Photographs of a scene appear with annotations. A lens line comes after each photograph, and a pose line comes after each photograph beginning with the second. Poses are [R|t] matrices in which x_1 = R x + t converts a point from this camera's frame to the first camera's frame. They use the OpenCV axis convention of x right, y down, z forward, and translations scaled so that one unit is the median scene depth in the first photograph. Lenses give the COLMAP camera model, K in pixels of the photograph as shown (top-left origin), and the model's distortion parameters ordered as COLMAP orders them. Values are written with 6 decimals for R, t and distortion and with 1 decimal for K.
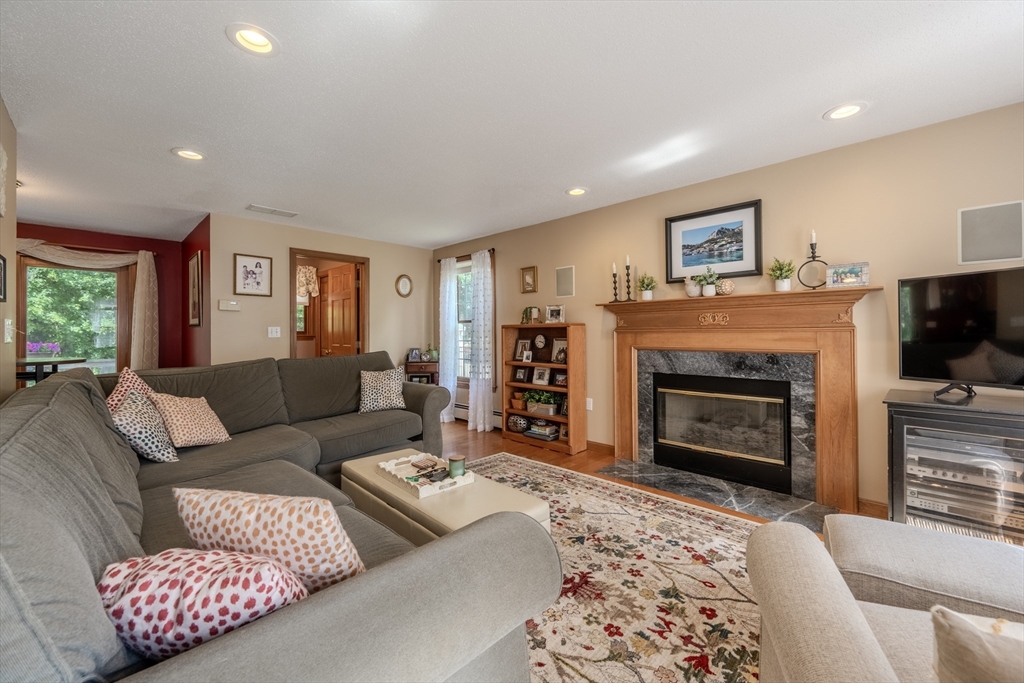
lens RADIAL K [[403.6, 0, 516.5], [0, 403.6, 333.1], [0, 0, 1]] dist [0.006672, -0.000185]
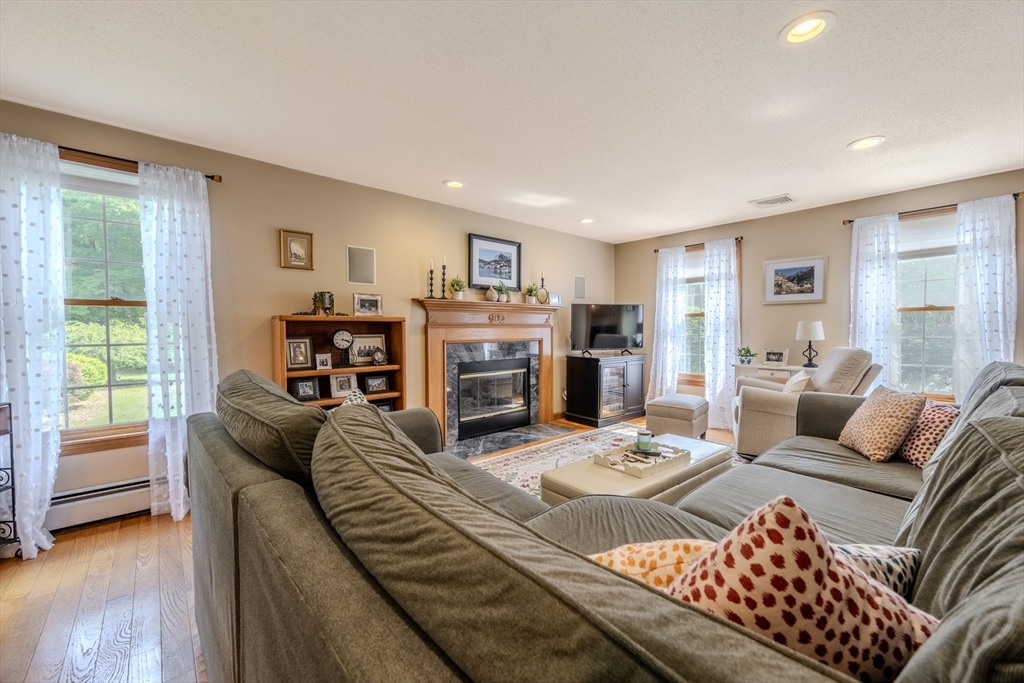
lens RADIAL K [[403.6, 0, 505.6], [0, 403.6, 340.2], [0, 0, 1]] dist [0.006672, -0.000185]
pose [[0.092436, -0.022712, 0.995460, -0.859379], [0.003690, 0.999741, 0.022467, 0.007843], [-0.995712, 0.001596, 0.092496, 0.818007]]
